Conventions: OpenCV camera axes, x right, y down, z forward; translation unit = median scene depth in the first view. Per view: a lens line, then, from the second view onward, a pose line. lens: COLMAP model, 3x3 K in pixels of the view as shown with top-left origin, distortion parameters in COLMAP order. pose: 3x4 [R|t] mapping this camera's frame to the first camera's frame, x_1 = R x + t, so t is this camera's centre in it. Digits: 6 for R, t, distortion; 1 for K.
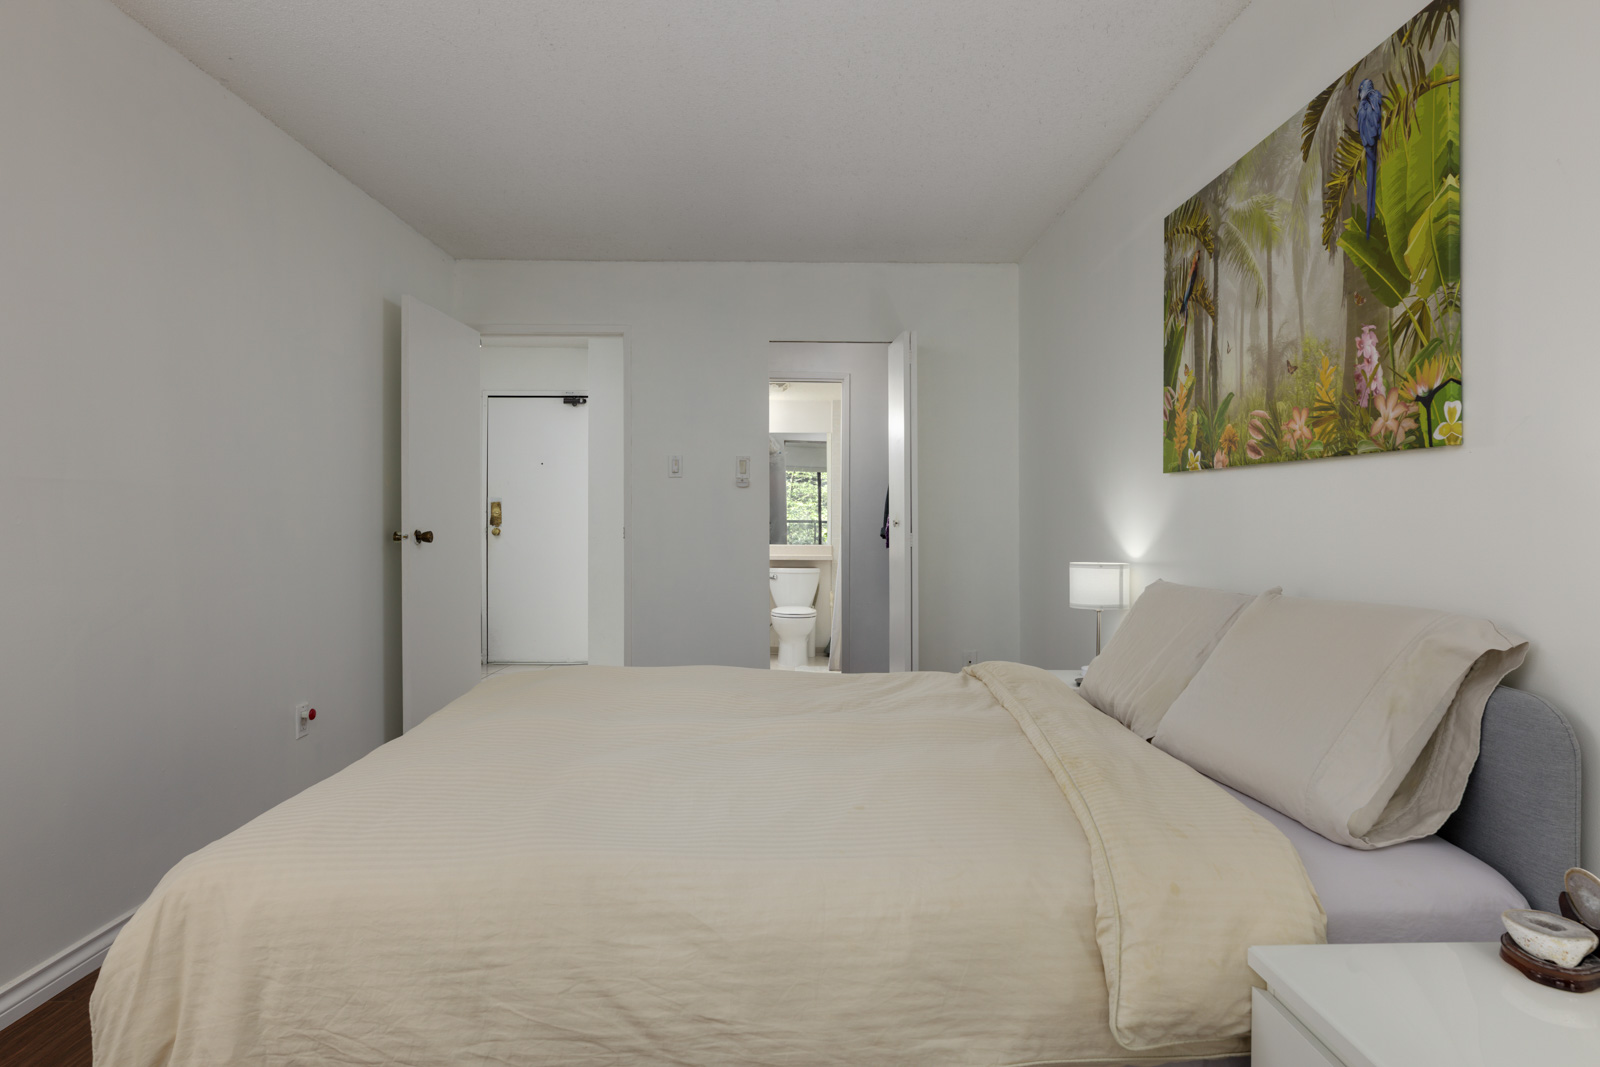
lens RADIAL K [[872.0, 0, 802.7], [0, 872.0, 521.1], [0, 0, 1]] dist [-0.000757, -0.000183]
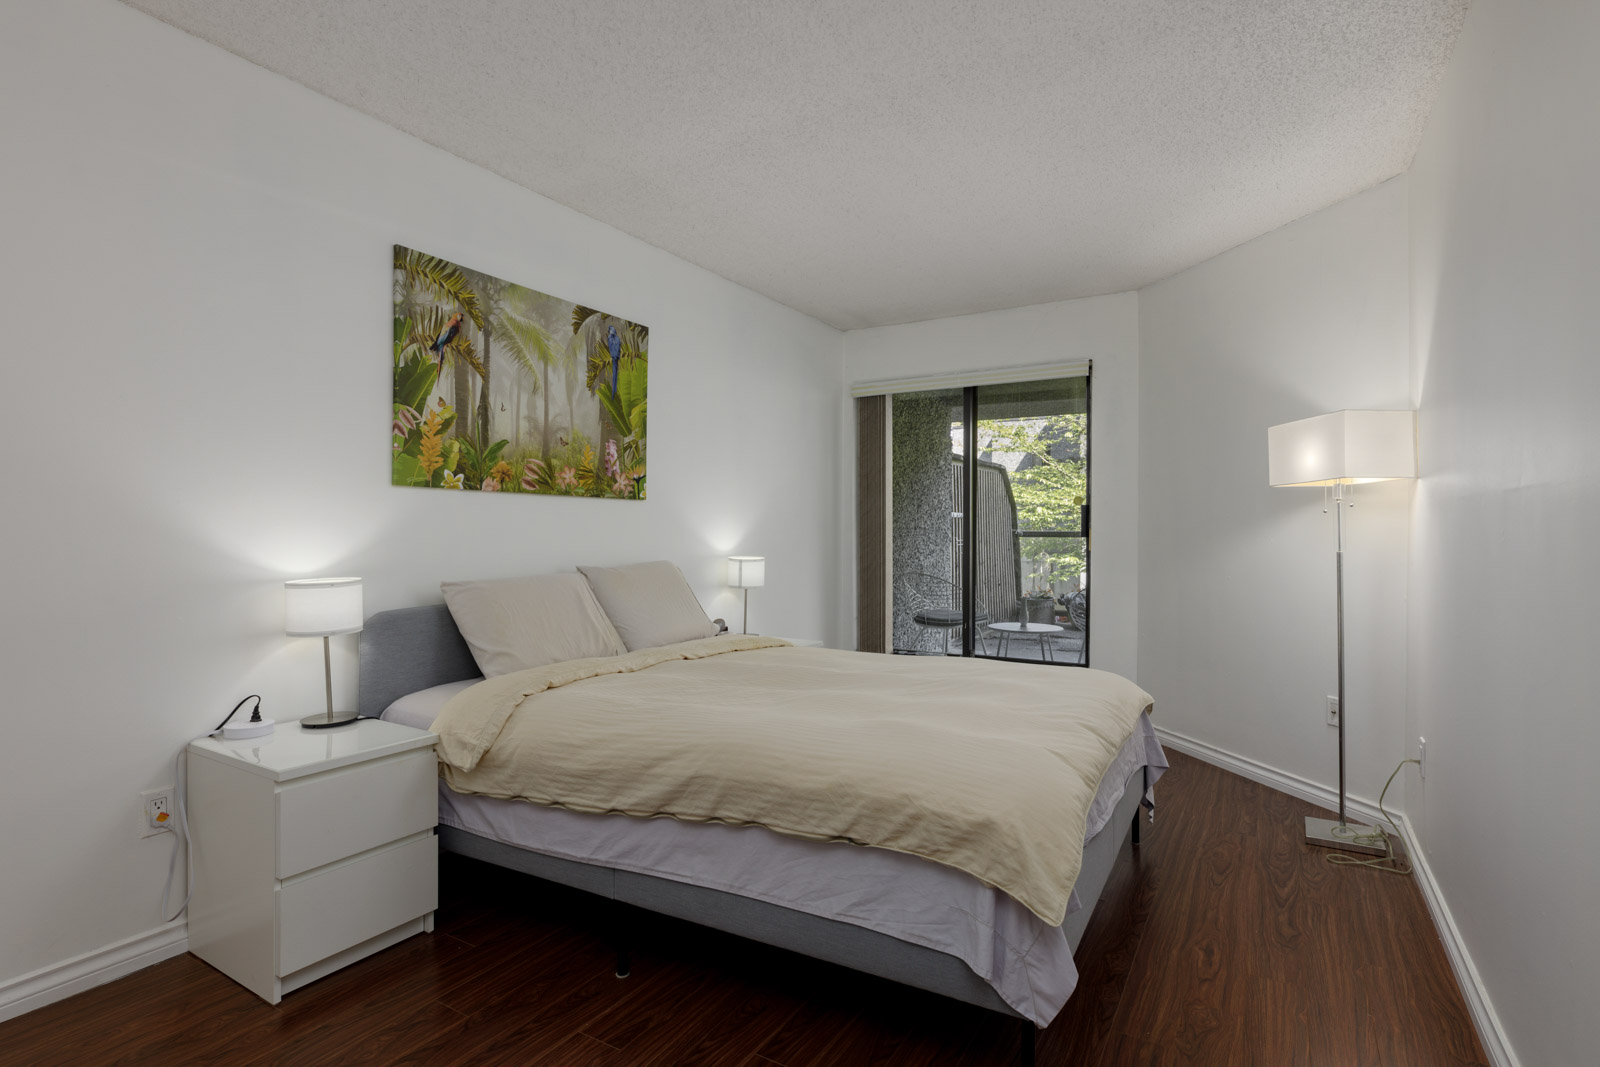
lens RADIAL K [[789.0, 0, 800.0], [0, 789.0, 533.5], [0, 0, 1]] dist [0.001136, -0.000304]
pose [[-0.850396, -0.008307, 0.526078, -0.699965], [-0.002835, 0.999933, 0.011206, -0.010810], [-0.526136, 0.008038, -0.850363, 2.142945]]
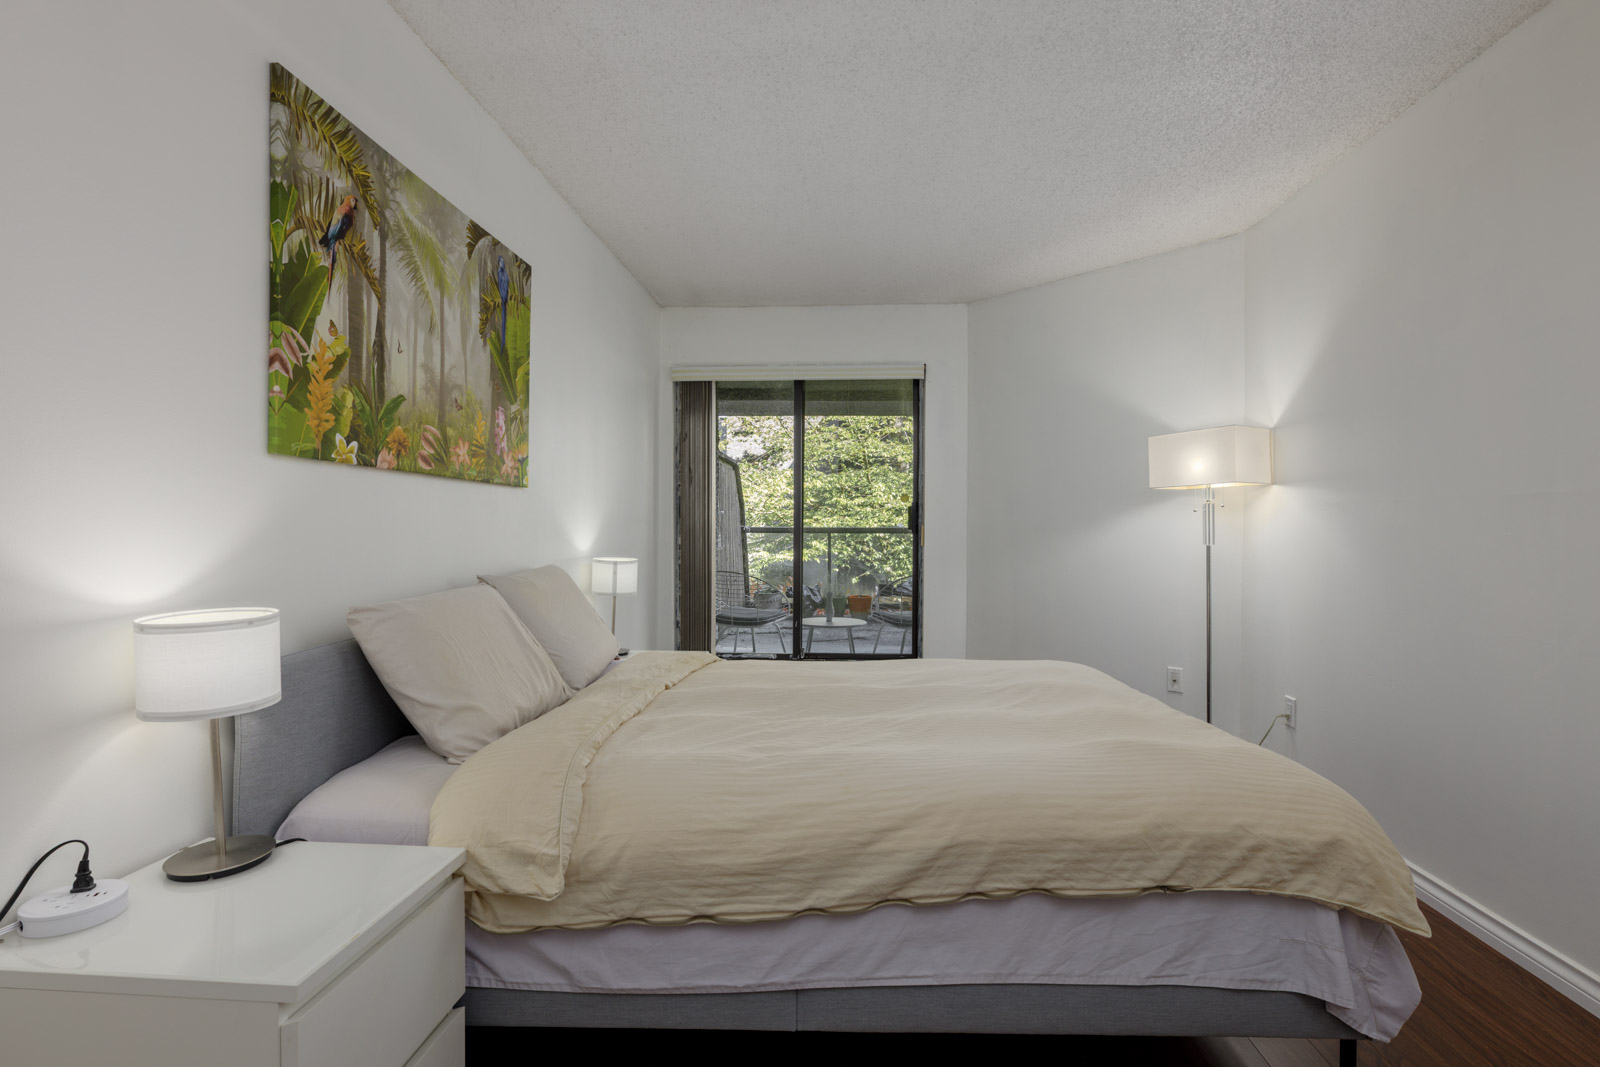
lens RADIAL K [[771.3, 0, 800.0], [0, 771.3, 533.5], [0, 0, 1]] dist [-0.003147, 0.000252]
pose [[-0.996853, -0.006655, 0.078987, -0.031046], [-0.005537, 0.999881, 0.014367, -0.007089], [-0.079073, 0.013885, -0.996772, 2.125781]]
